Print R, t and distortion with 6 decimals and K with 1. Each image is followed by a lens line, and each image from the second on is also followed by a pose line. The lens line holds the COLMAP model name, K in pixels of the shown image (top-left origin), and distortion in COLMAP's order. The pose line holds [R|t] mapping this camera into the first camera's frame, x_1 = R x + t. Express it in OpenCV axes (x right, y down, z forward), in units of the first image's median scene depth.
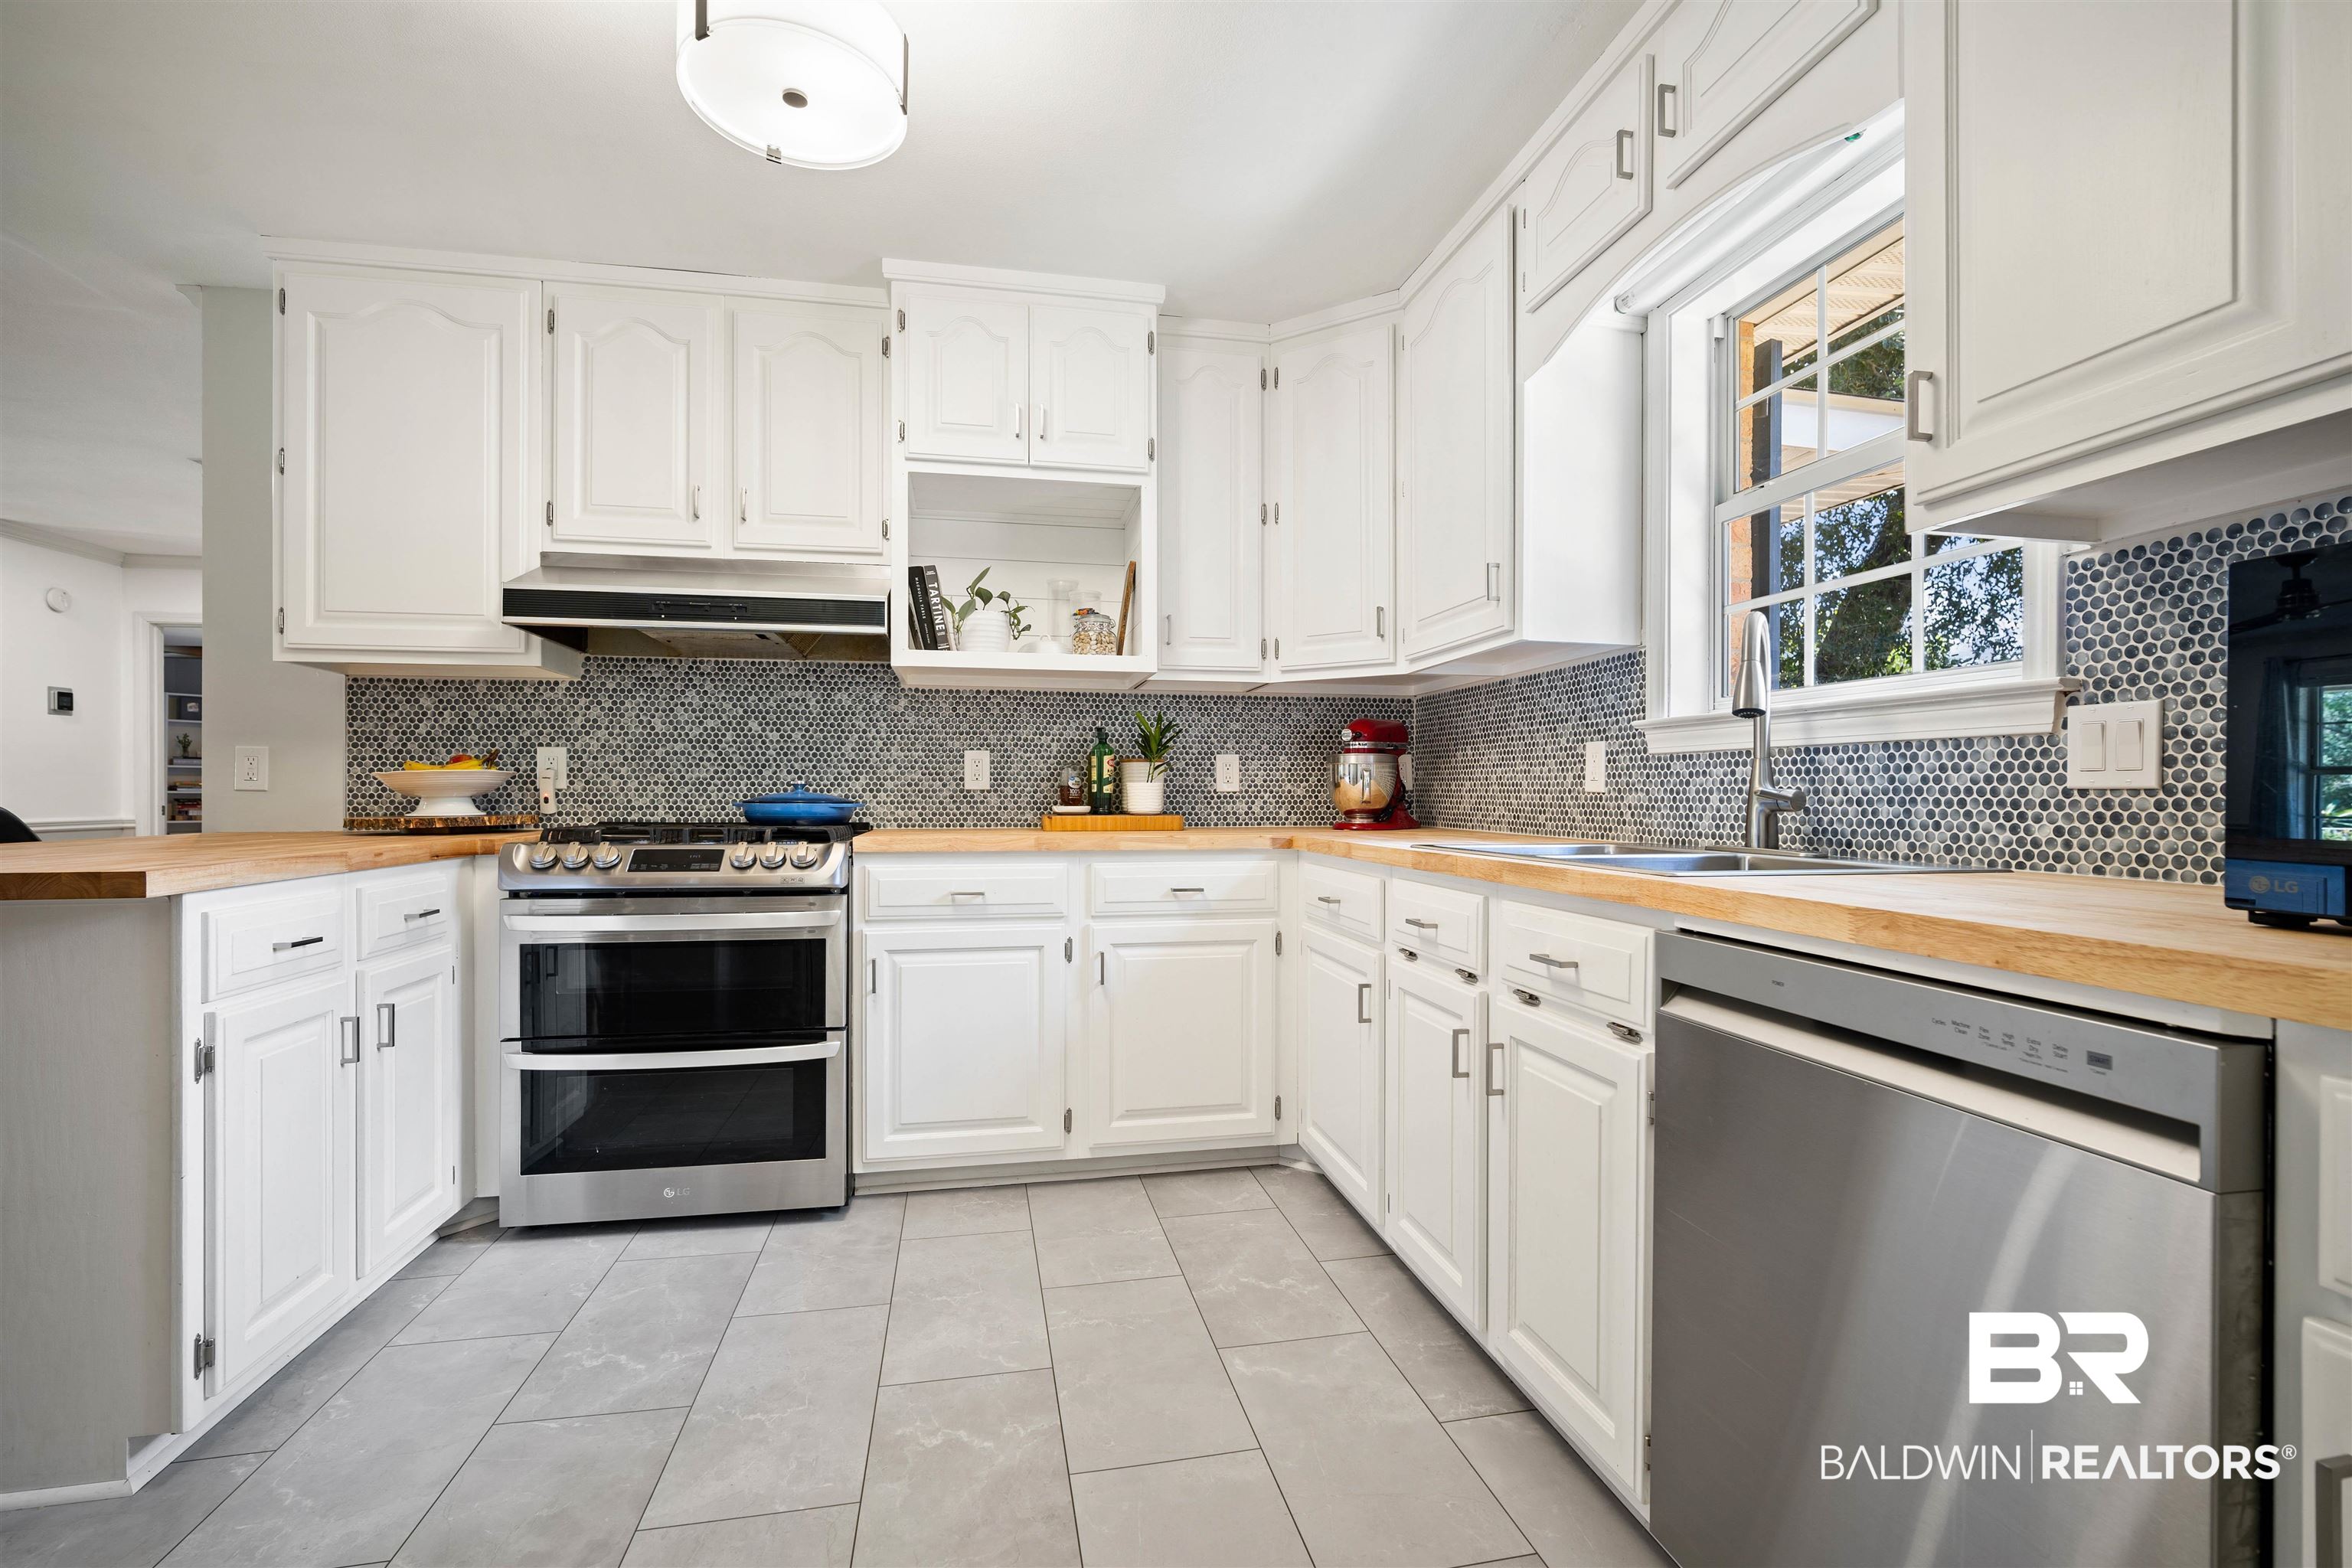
lens RADIAL K [[1053.8, 0, 1183.7], [0, 1053.8, 768.0], [0, 0, 1]] dist [-0.015932, 0.005595]
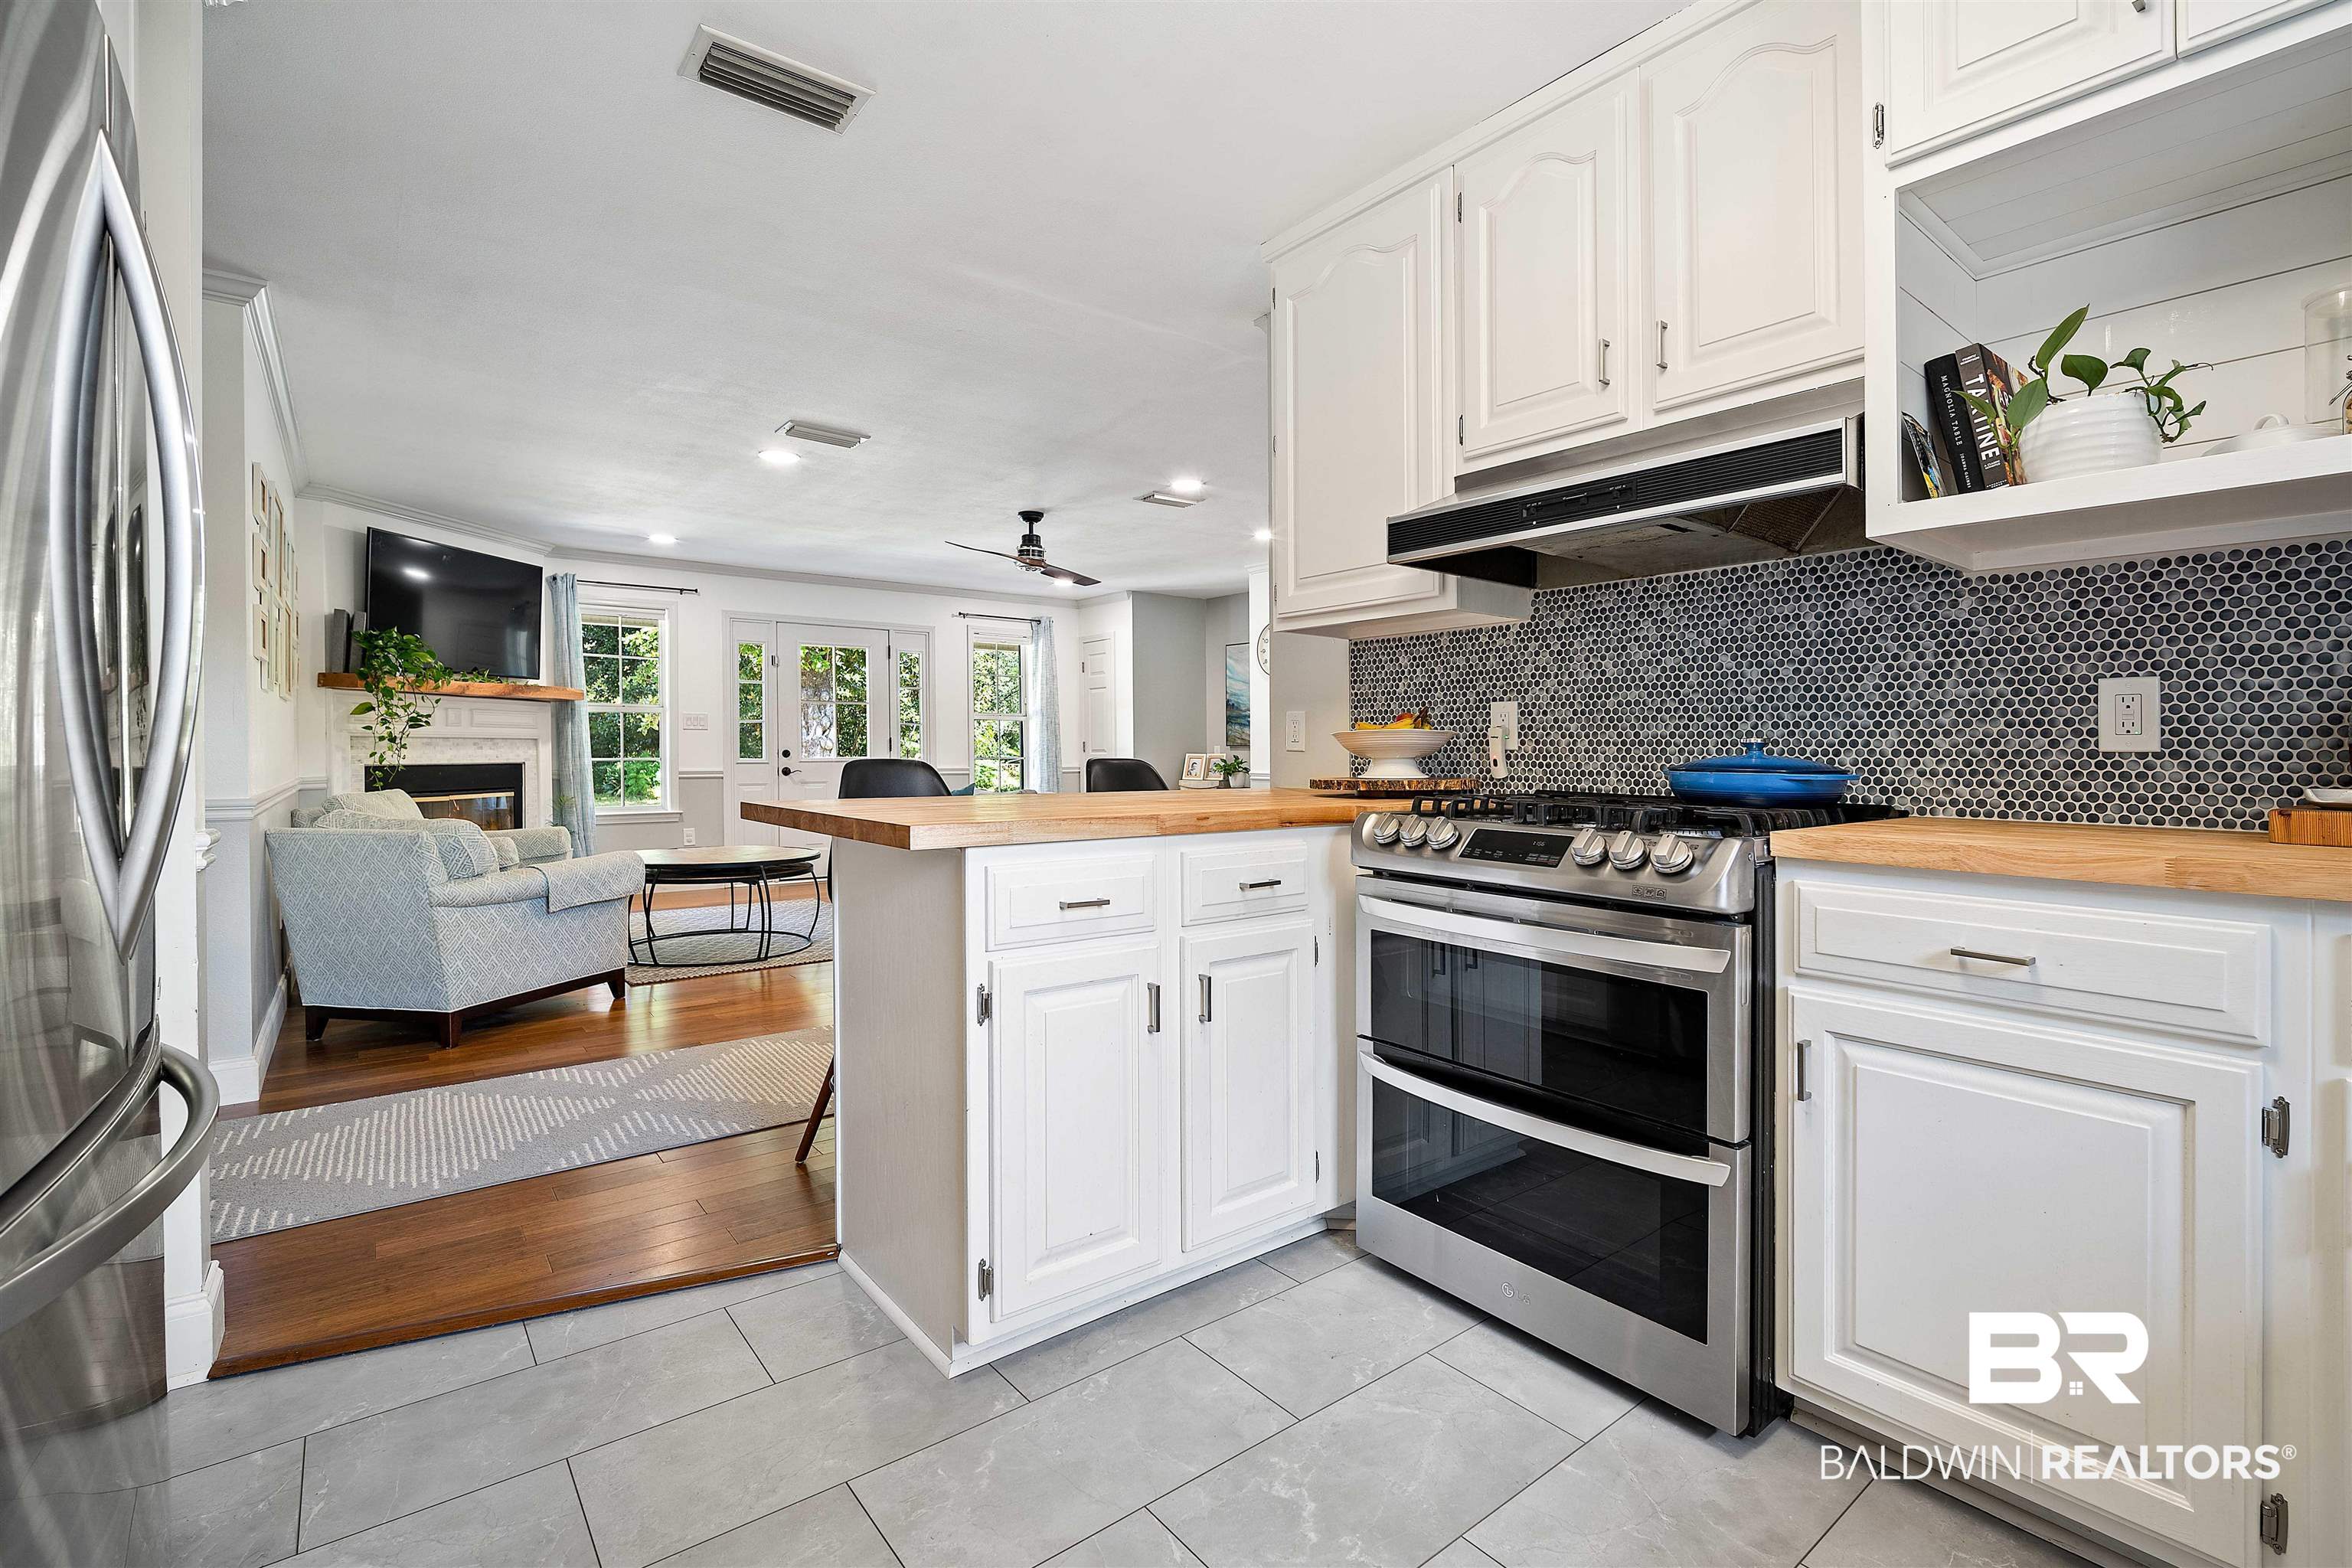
lens RADIAL K [[1053.8, 0, 1207.5], [0, 1053.8, 750.8], [0, 0, 1]] dist [-0.015932, 0.005595]
pose [[0.460164, 0.002686, -0.887830, 0.065902], [0.017340, 0.999777, 0.012012, 0.006629], [0.887665, -0.020923, 0.460015, 0.413232]]
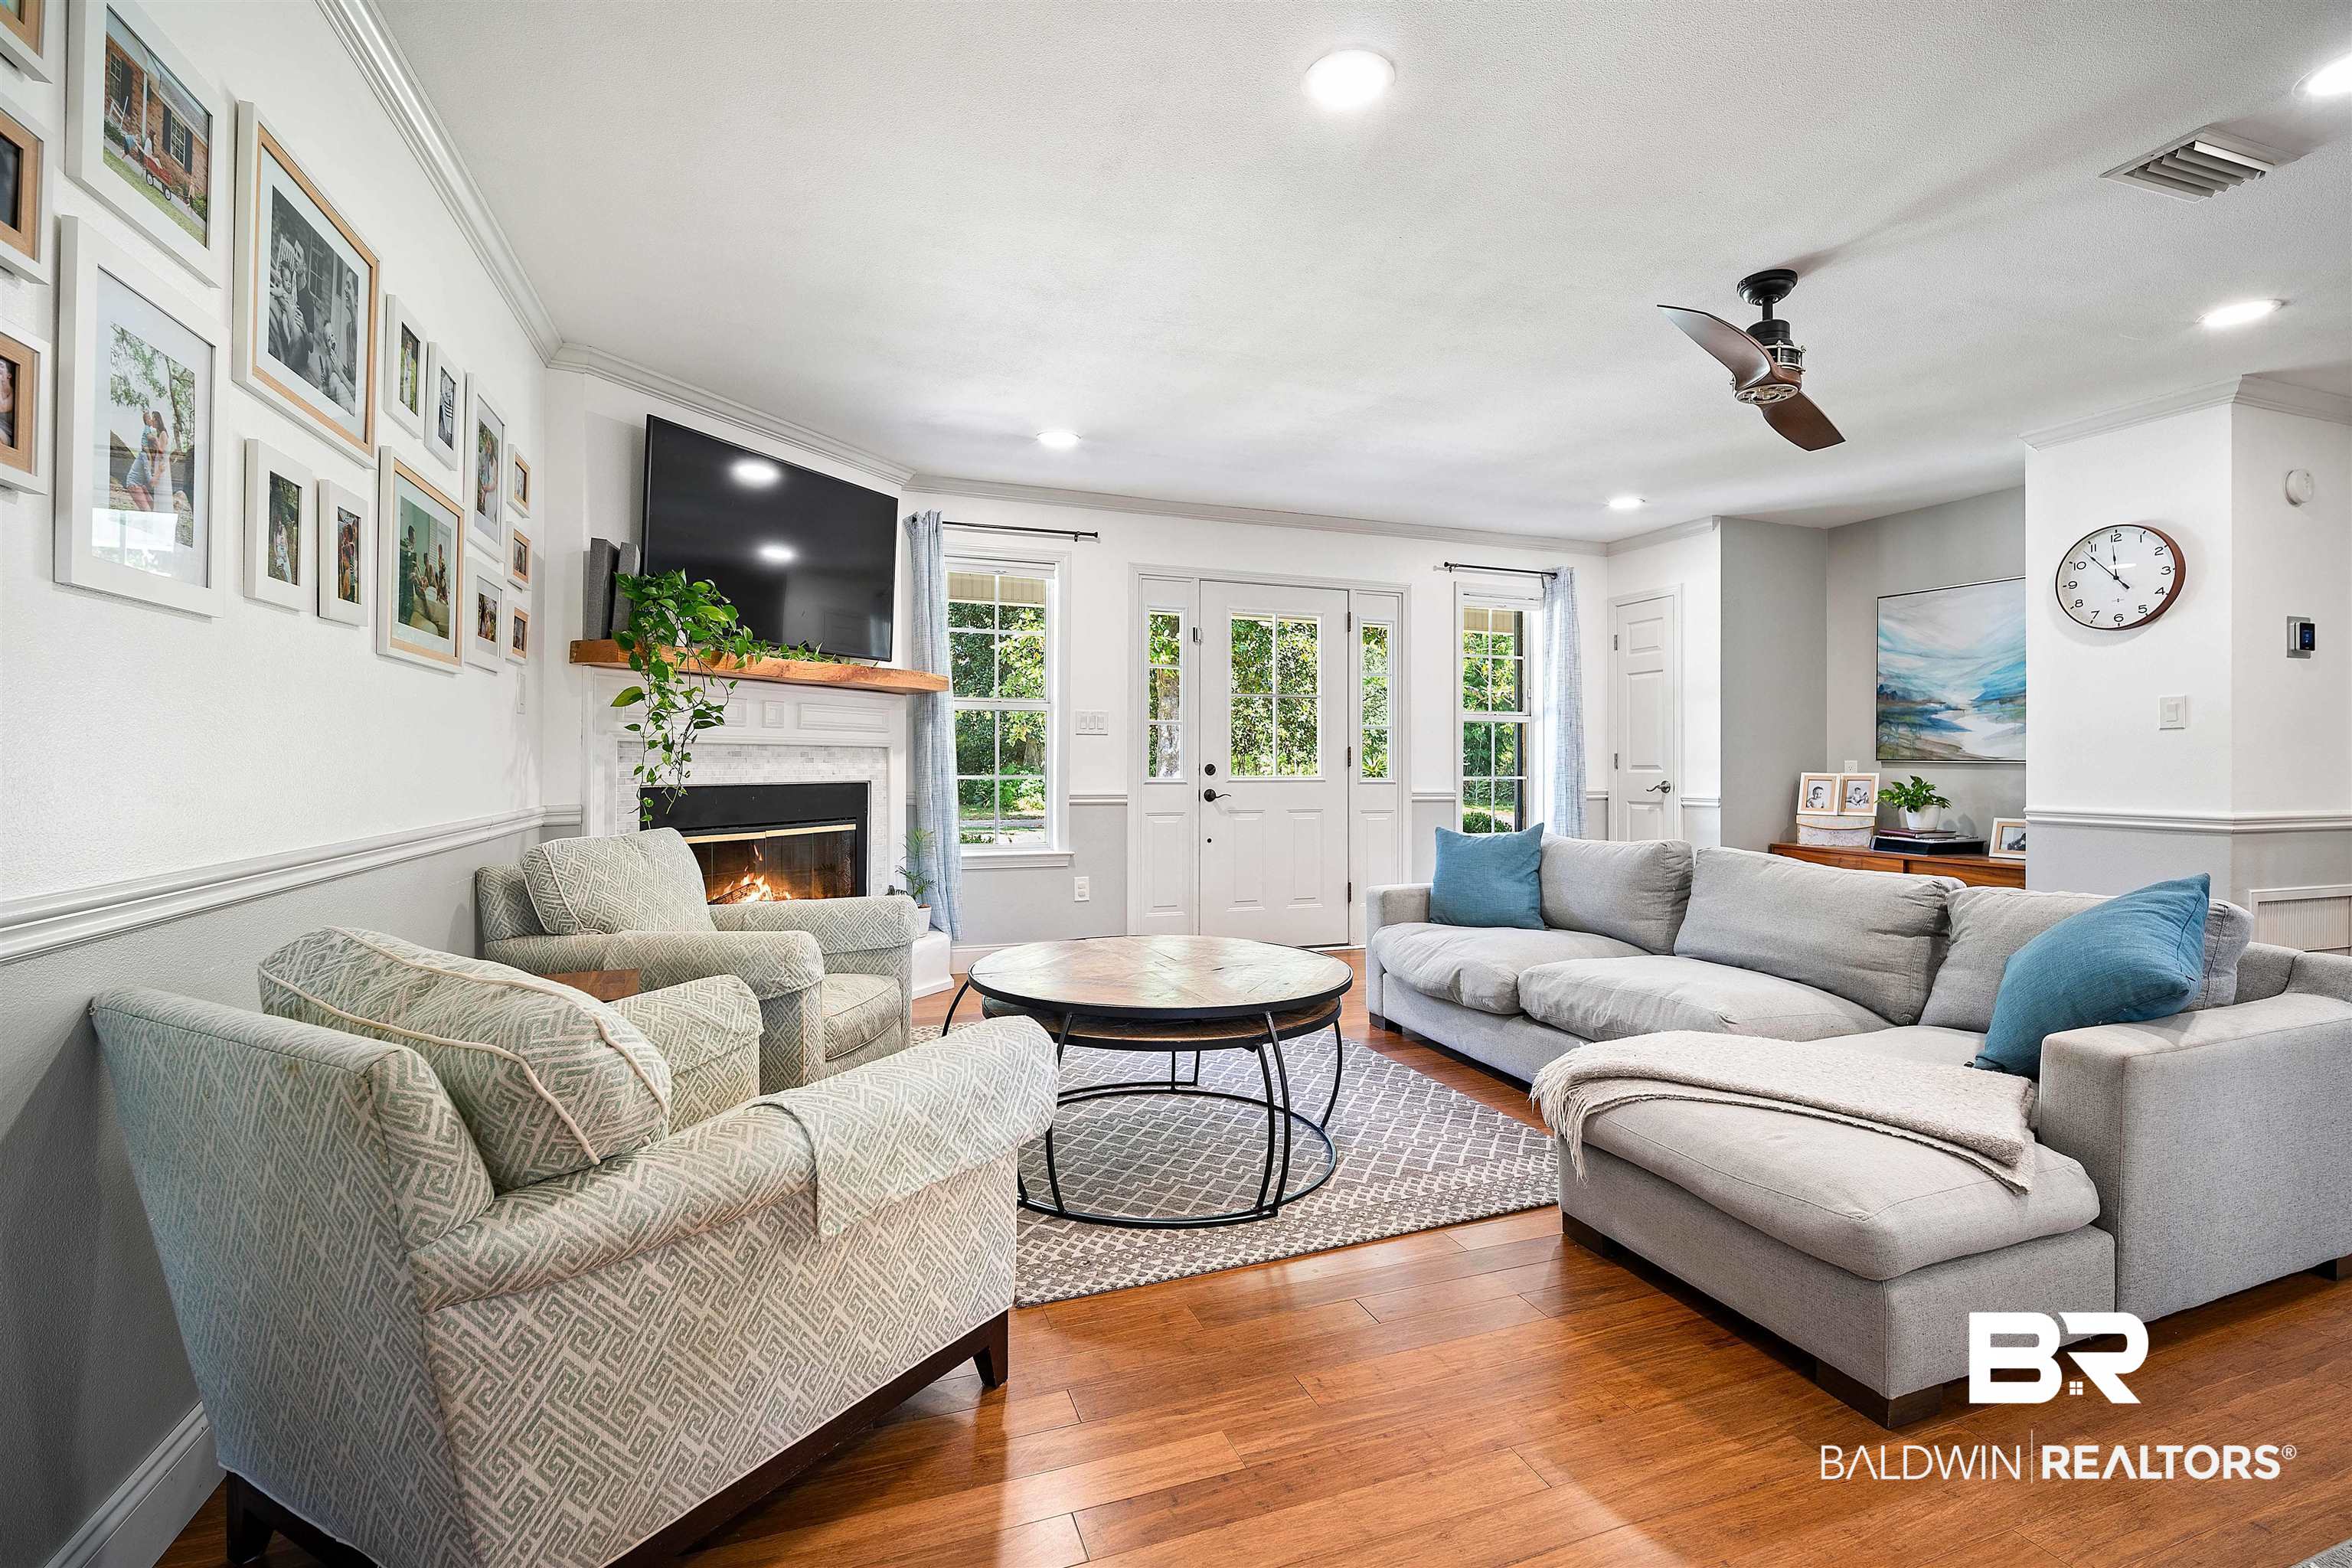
lens RADIAL K [[1053.8, 0, 1196.5], [0, 1053.8, 753.3], [0, 0, 1]] dist [-0.015932, 0.005595]
pose [[0.162891, -0.006511, -0.986623, -1.096496], [0.015753, 0.999868, -0.003998, 0.004678], [0.986518, -0.014891, 0.162972, 0.362344]]
